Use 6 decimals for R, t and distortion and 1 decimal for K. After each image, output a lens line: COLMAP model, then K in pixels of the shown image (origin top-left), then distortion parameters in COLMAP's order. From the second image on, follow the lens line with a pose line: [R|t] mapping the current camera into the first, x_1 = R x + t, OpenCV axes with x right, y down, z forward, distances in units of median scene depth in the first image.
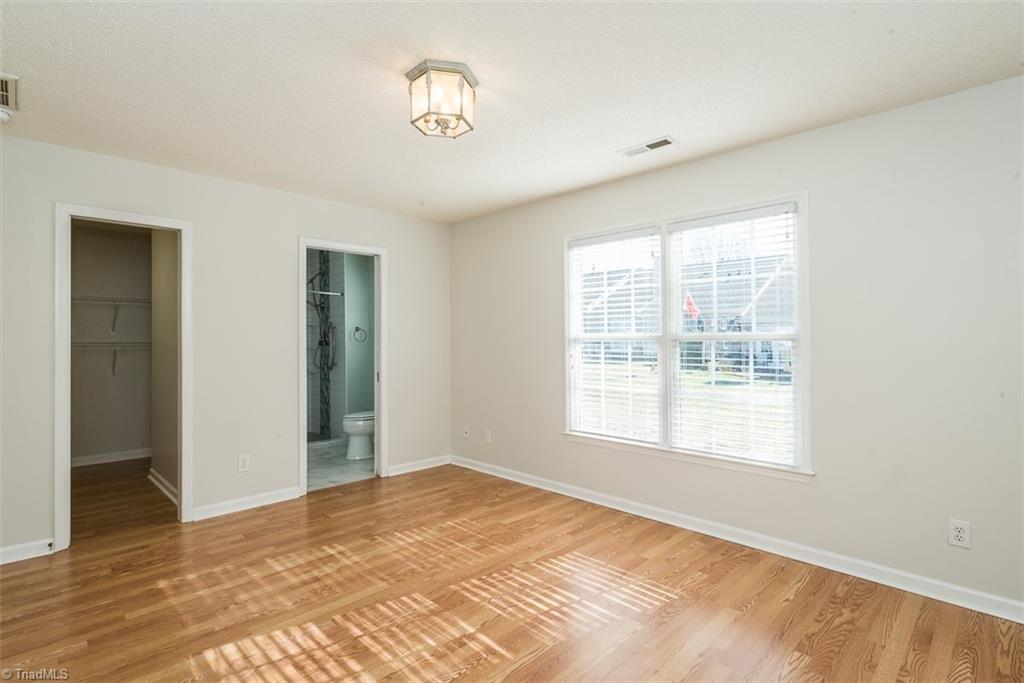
lens RADIAL K [[498.9, 0, 509.3], [0, 498.9, 338.6], [0, 0, 1]] dist [0.005471, 0.000722]
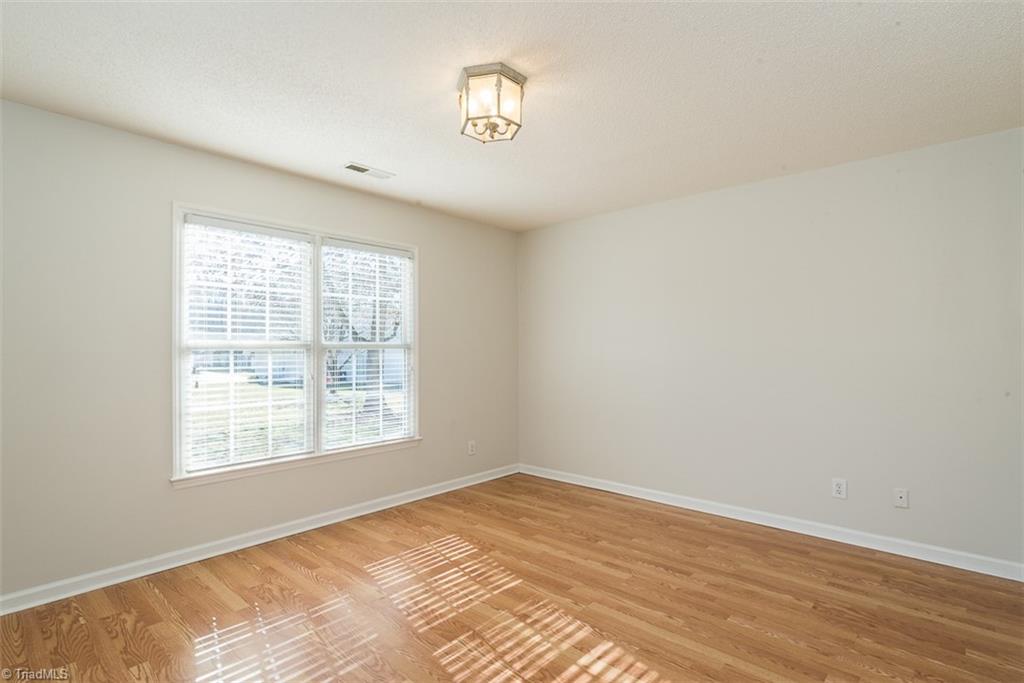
lens RADIAL K [[498.9, 0, 511.9], [0, 498.9, 345.1], [0, 0, 1]] dist [0.005471, 0.000722]
pose [[-0.038799, 0.008604, 0.999210, -0.743692], [0.001654, 0.999962, -0.008546, 0.005676], [-0.999246, 0.001322, -0.038812, 0.656061]]
